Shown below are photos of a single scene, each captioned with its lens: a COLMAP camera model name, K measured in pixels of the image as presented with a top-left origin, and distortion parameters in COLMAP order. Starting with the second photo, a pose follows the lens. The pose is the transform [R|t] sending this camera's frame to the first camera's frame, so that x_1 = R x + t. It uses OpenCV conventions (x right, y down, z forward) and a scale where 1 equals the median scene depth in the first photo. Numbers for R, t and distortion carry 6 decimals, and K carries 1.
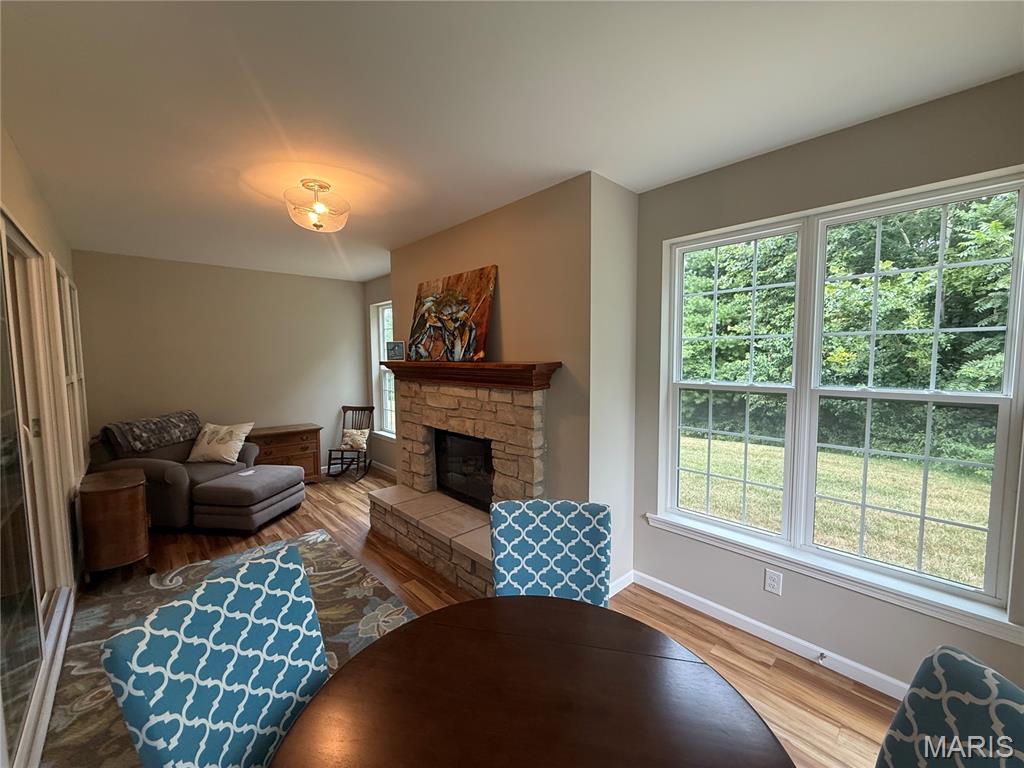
lens RADIAL K [[409.1, 0, 511.1], [0, 409.1, 385.6], [0, 0, 1]] dist [0.000946, -0.000509]
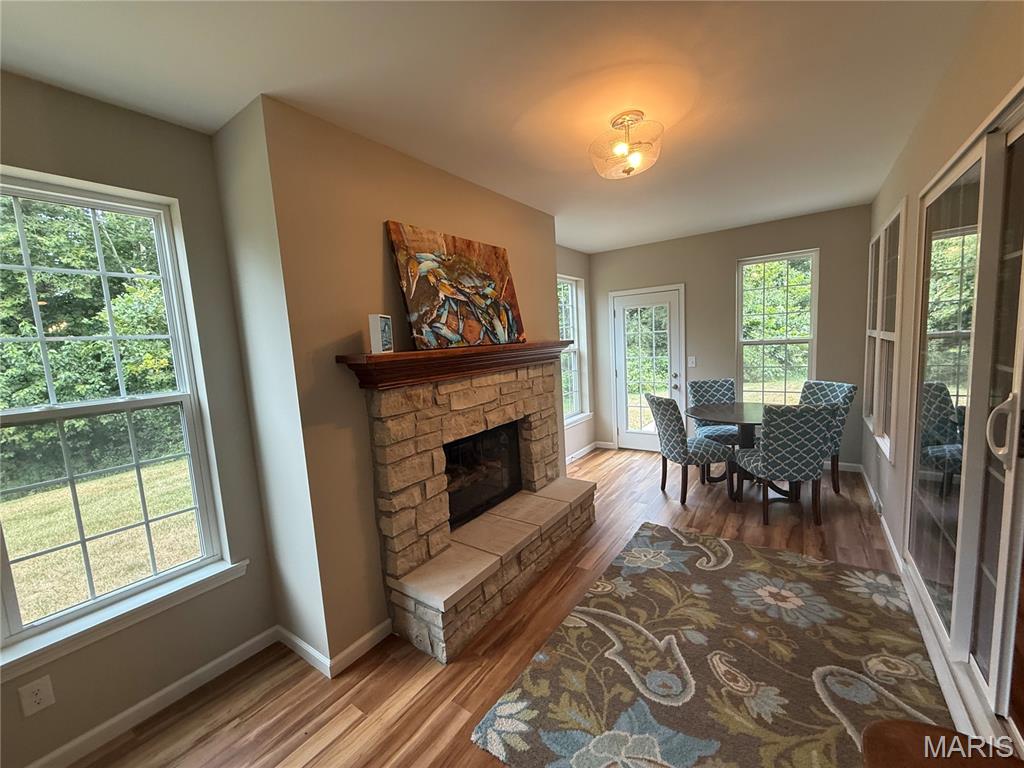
lens RADIAL K [[409.1, 0, 512.7], [0, 409.1, 386.4], [0, 0, 1]] dist [0.000946, -0.000509]
pose [[-0.202612, -0.092561, 0.974875, -0.971444], [0.133735, 0.983580, 0.121182, -0.069727], [-0.970084, 0.154928, -0.186907, 1.106035]]
